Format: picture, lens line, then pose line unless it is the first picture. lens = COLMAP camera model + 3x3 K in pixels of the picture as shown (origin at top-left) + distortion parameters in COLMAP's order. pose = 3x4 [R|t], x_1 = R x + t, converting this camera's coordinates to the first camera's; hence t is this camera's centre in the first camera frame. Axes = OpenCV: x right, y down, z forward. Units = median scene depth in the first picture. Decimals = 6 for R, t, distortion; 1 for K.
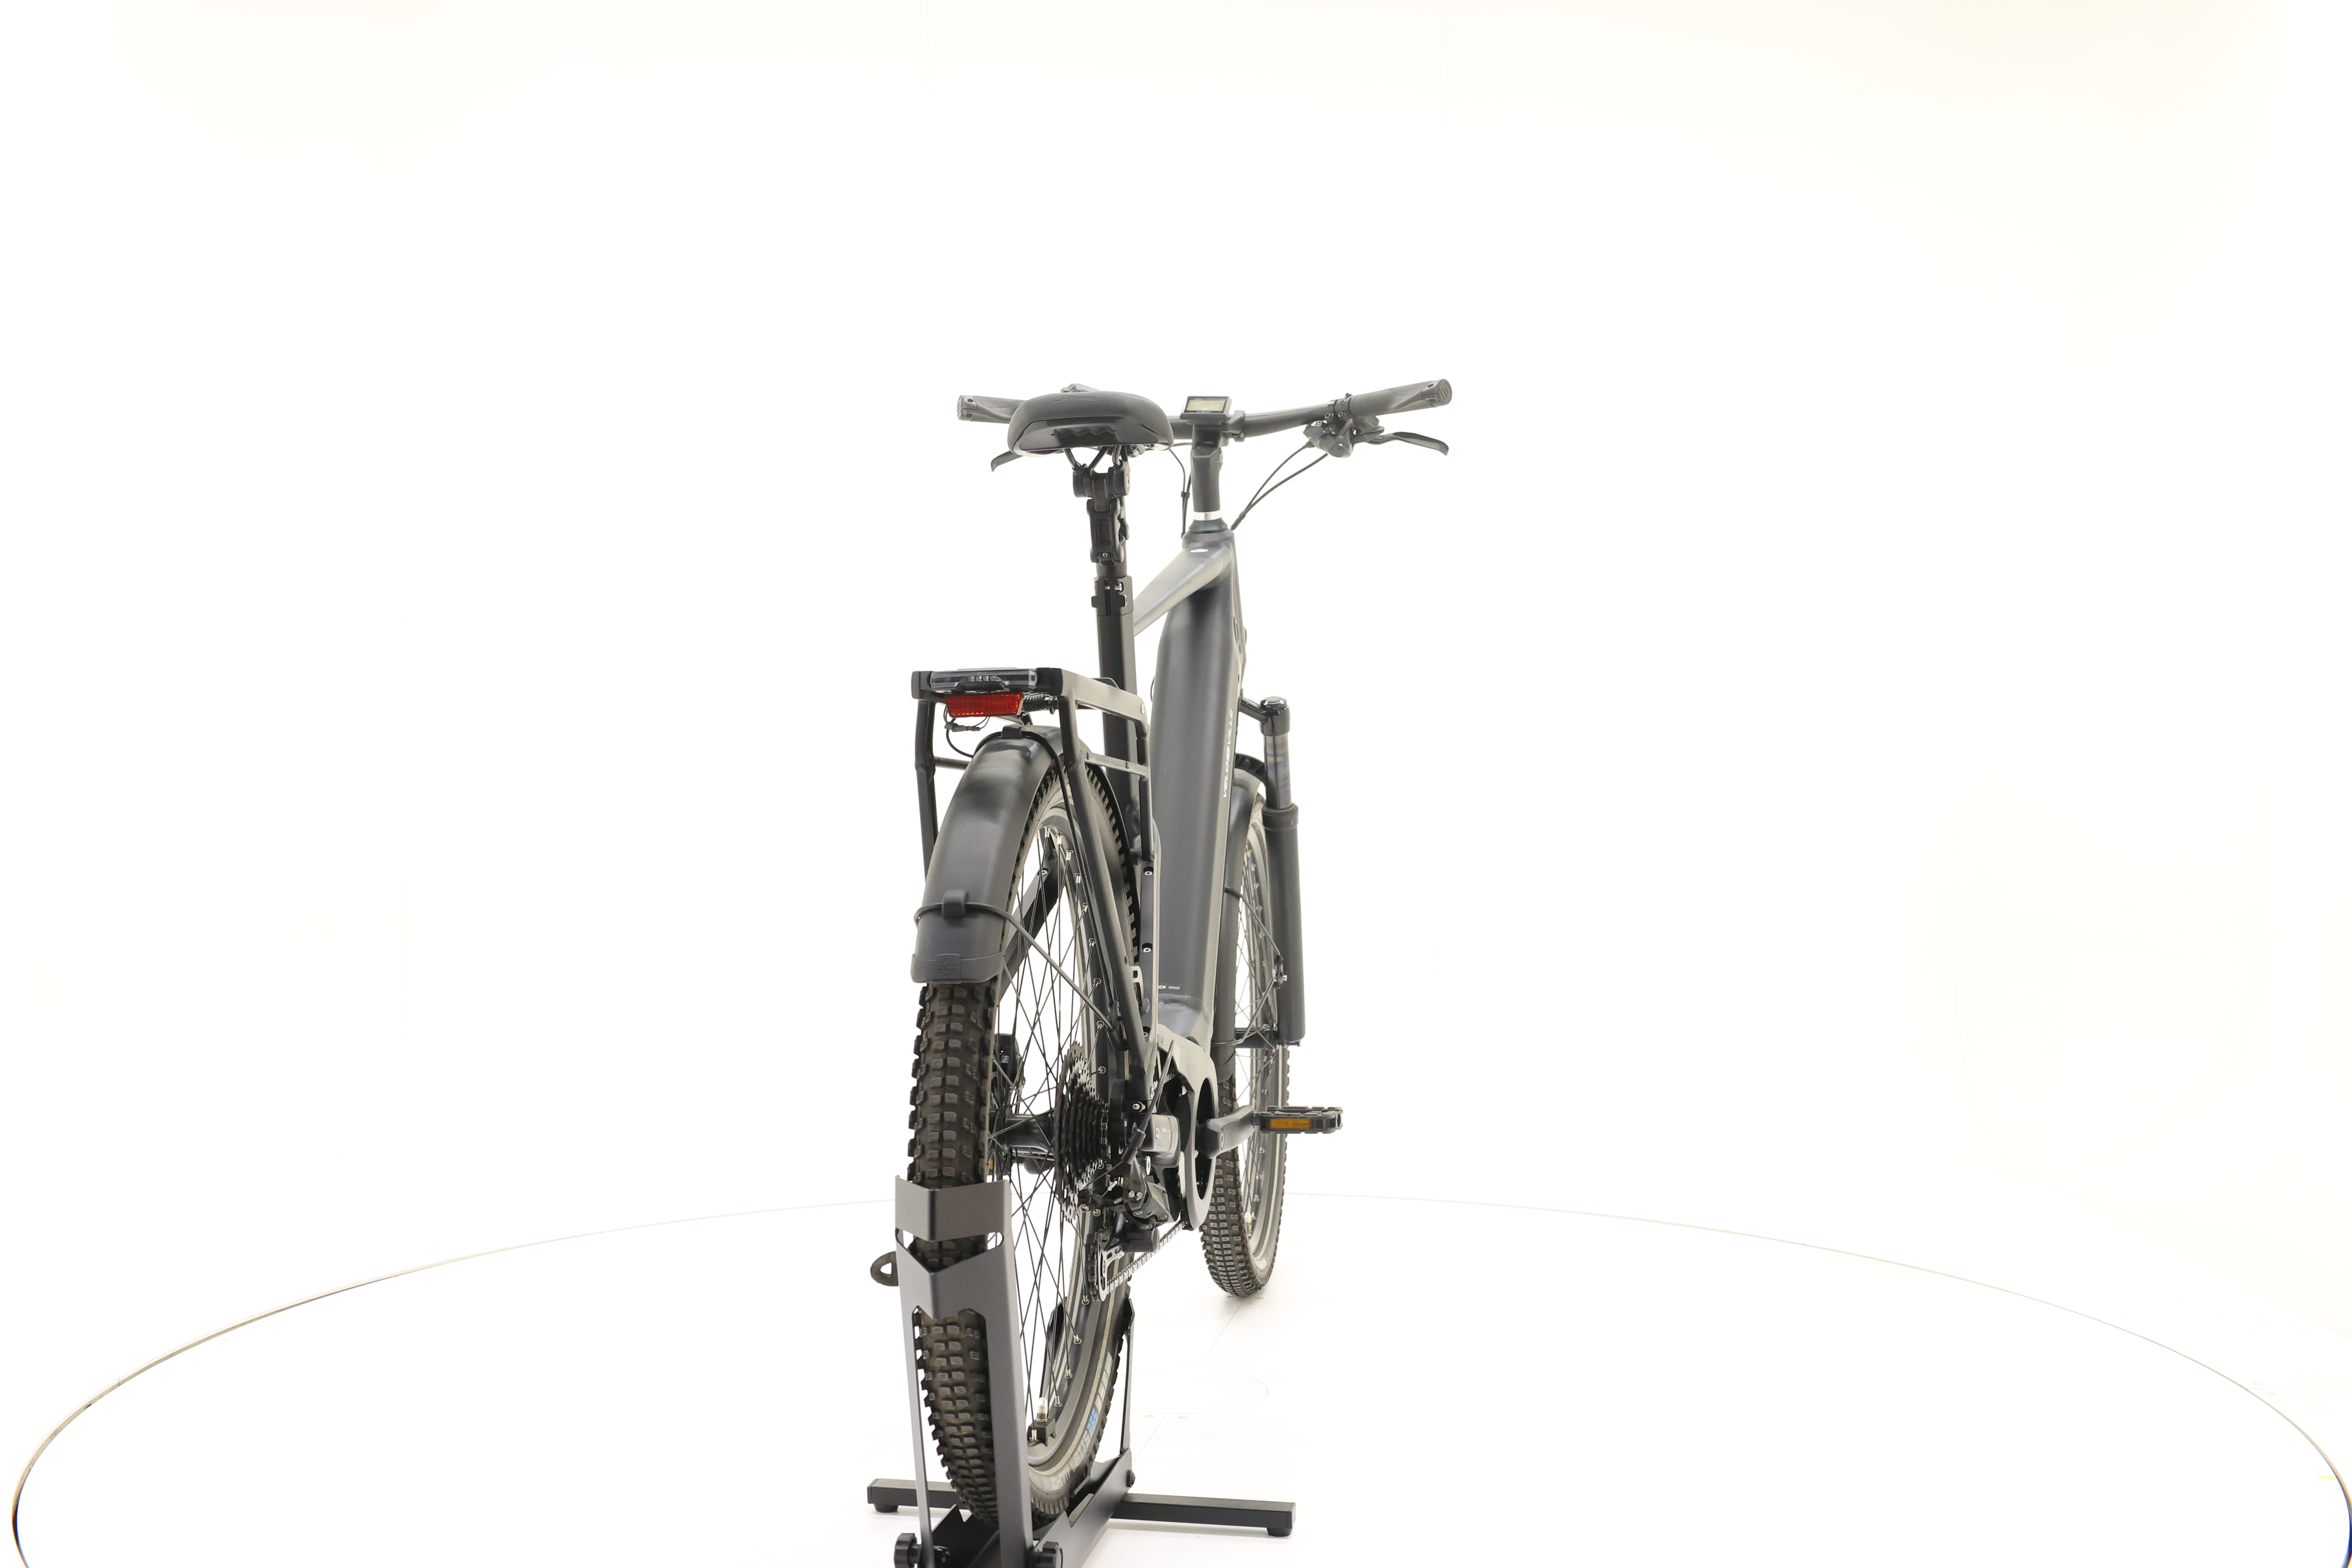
lens RADIAL K [[2551.5, 0, 1183.7], [0, 2551.5, 775.3], [0, 0, 1]] dist [-0.004817, 0.000000]
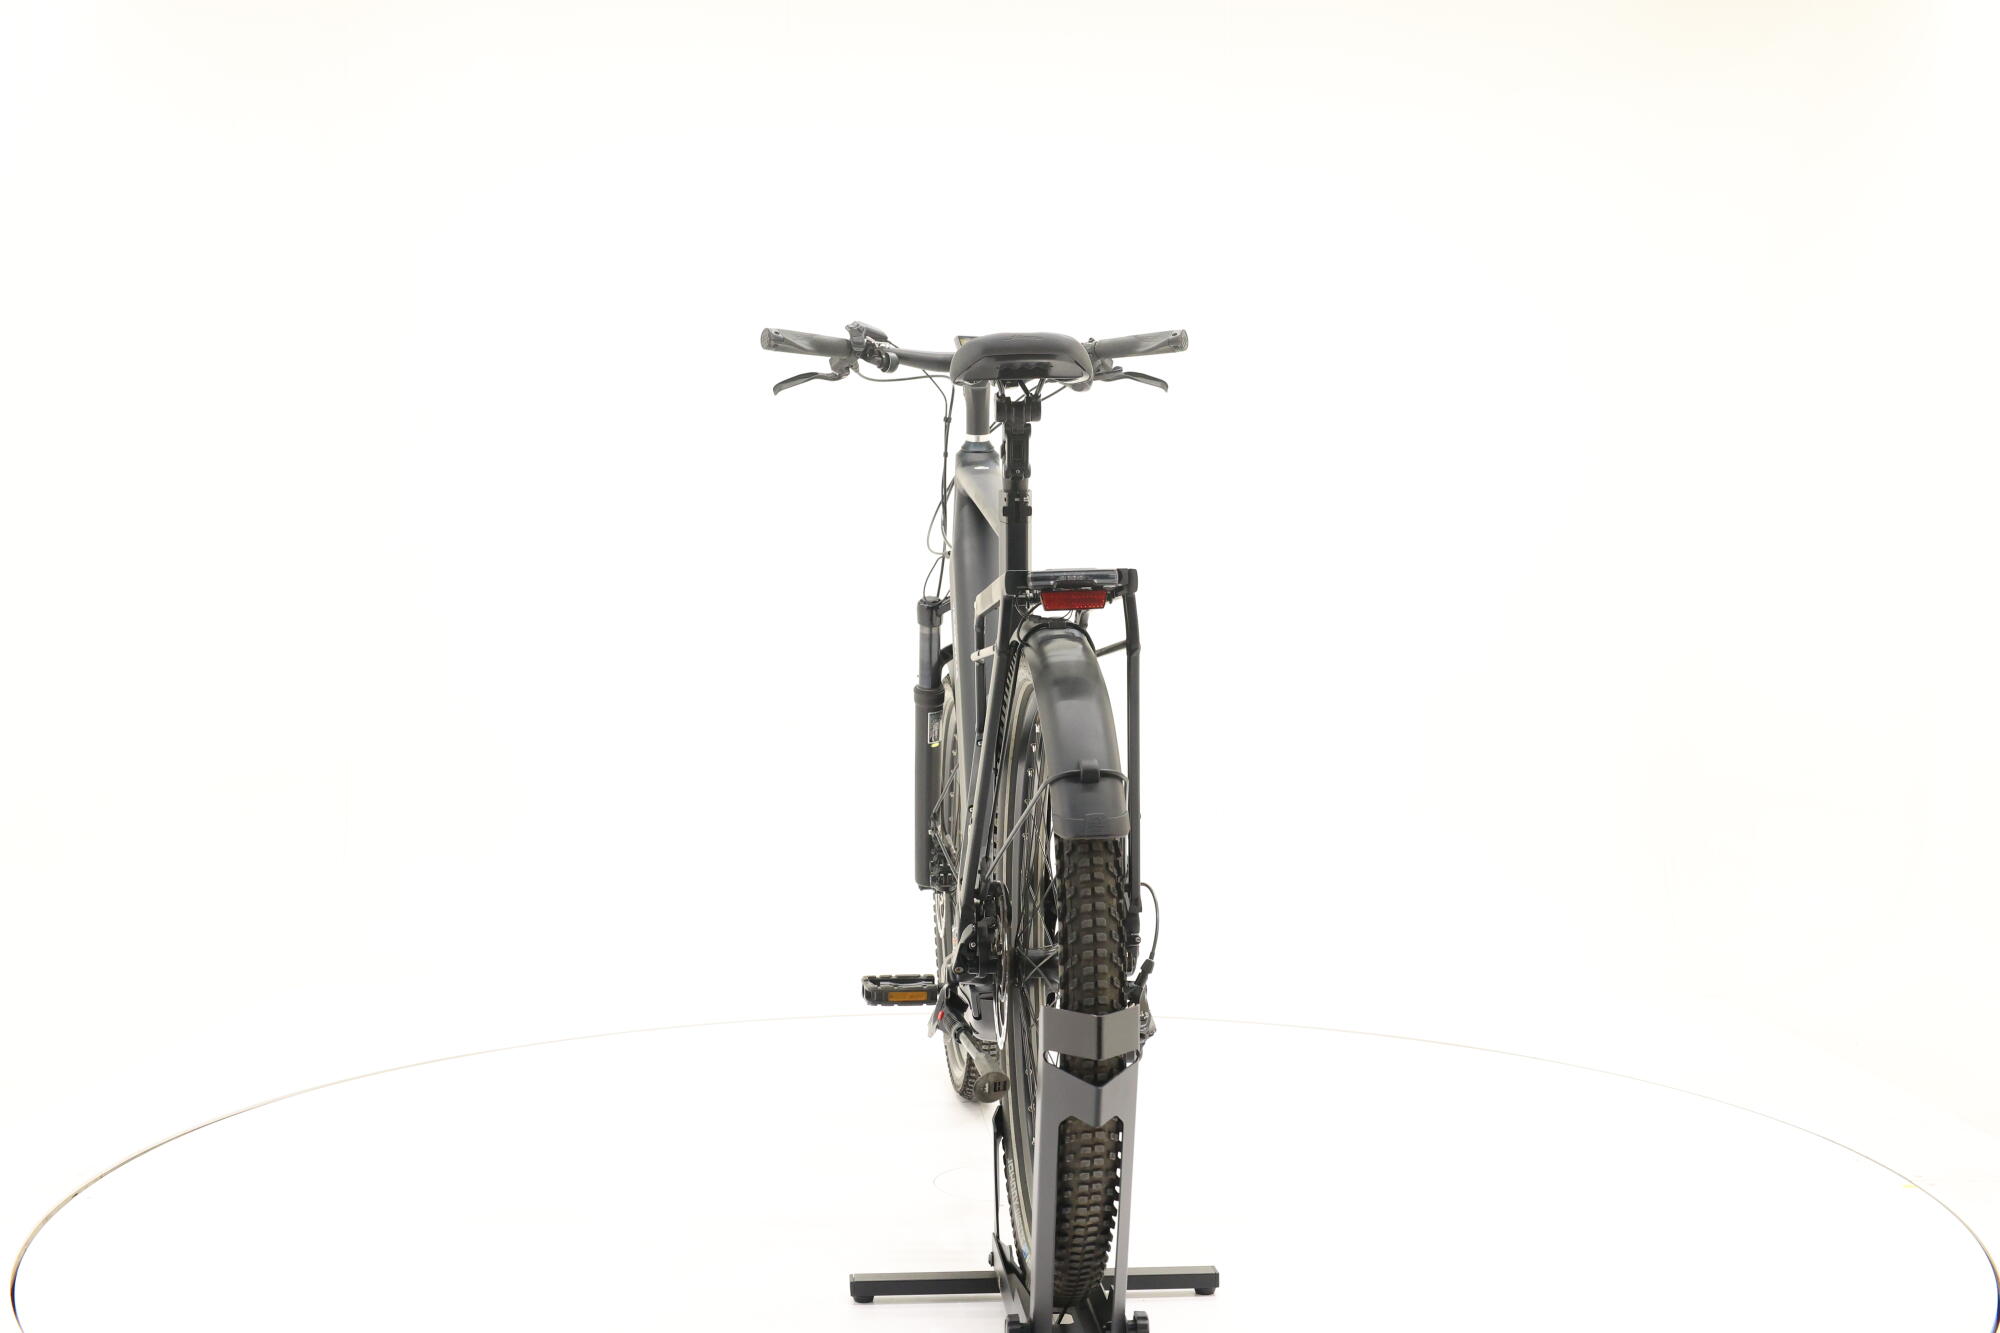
lens RADIAL K [[2169.7, 0, 998.8], [0, 2169.7, 672.9], [0, 0, 1]] dist [-0.004817, 0.000000]
pose [[0.964996, -0.005980, 0.262195, -0.298775], [0.004282, 0.999966, 0.007048, -0.001066], [-0.262228, -0.005678, 0.964989, 0.041945]]
